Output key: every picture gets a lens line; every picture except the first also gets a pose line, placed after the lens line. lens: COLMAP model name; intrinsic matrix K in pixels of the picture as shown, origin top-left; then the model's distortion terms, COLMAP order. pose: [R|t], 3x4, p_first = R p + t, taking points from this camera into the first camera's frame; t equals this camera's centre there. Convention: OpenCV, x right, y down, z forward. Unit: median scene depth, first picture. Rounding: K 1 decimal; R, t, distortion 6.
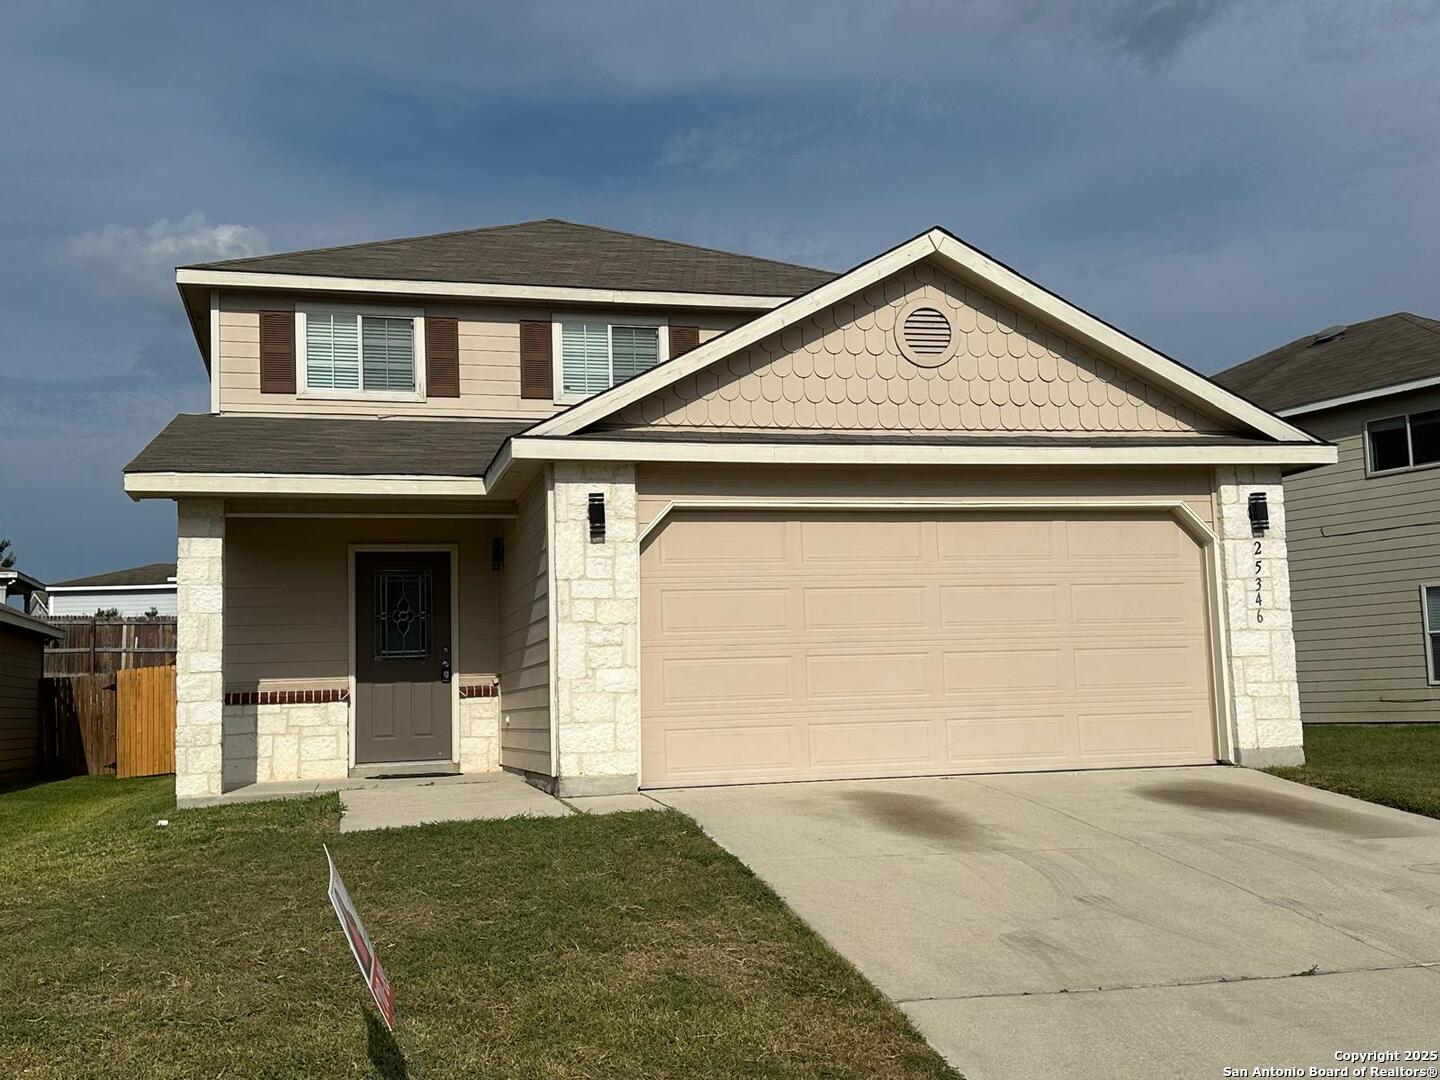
lens RADIAL K [[1475.5, 0, 720.8], [0, 1475.5, 569.5], [0, 0, 1]] dist [0.166929, 0.002902]
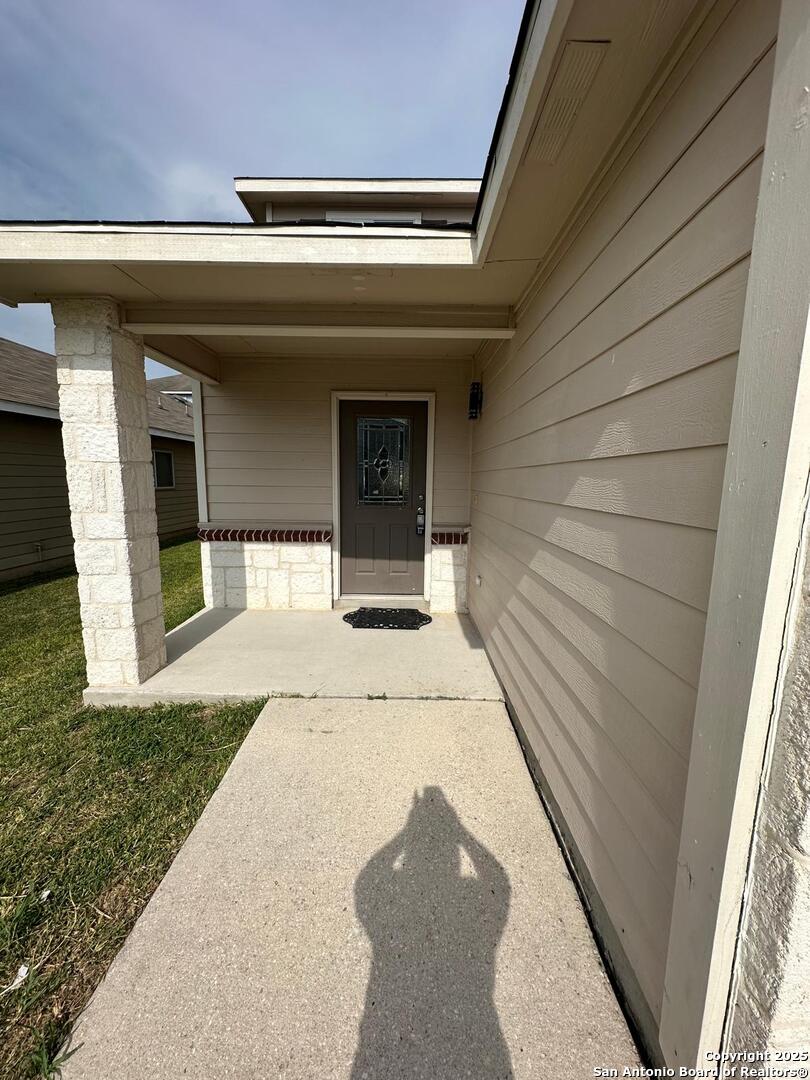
lens RADIAL K [[428.8, 0, 405.1], [0, 428.8, 540.8], [0, 0, 1]] dist [-0.007469, -0.000072]
pose [[0.963241, 0.082550, -0.255643, -0.119124], [-0.019509, 0.970599, 0.239909, 0.011398], [0.267931, -0.226103, 0.936531, 0.727791]]
